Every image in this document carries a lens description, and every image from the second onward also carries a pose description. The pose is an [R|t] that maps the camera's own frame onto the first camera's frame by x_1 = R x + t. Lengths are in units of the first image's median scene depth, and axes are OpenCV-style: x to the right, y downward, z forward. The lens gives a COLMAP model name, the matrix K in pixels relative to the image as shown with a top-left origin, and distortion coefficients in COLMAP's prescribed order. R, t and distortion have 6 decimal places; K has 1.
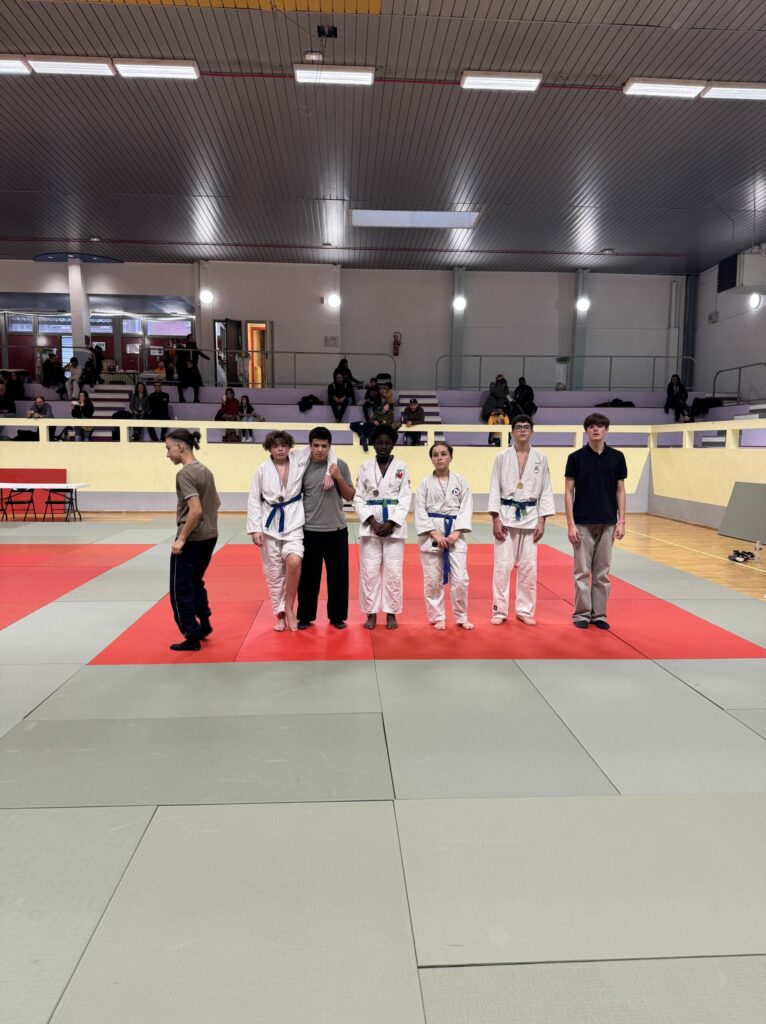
lens RADIAL K [[707.5, 0, 383.8], [0, 707.5, 489.6], [0, 0, 1]] dist [0.039038, -0.071611]
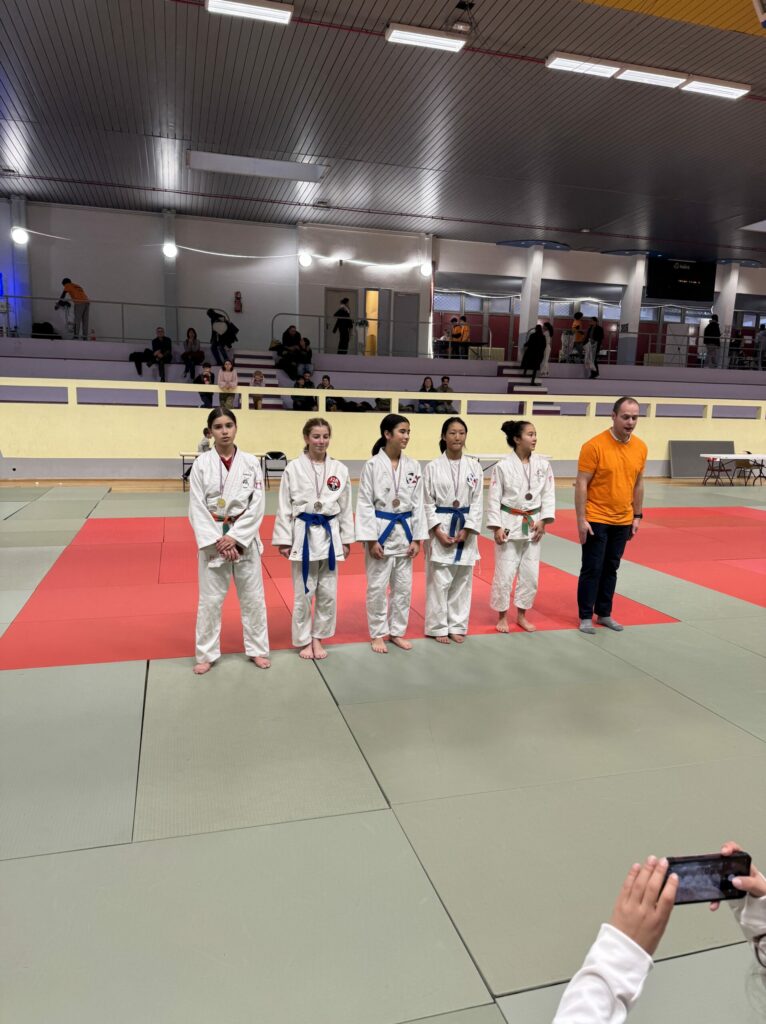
lens RADIAL K [[720.0, 0, 383.0], [0, 720.0, 512.0], [0, 0, 1]] dist [0.000666, -0.001246]
pose [[0.975594, -0.018232, 0.218825, -0.136029], [0.000783, 0.996829, 0.079564, -0.000805], [-0.219582, -0.077451, 0.972515, -0.007427]]
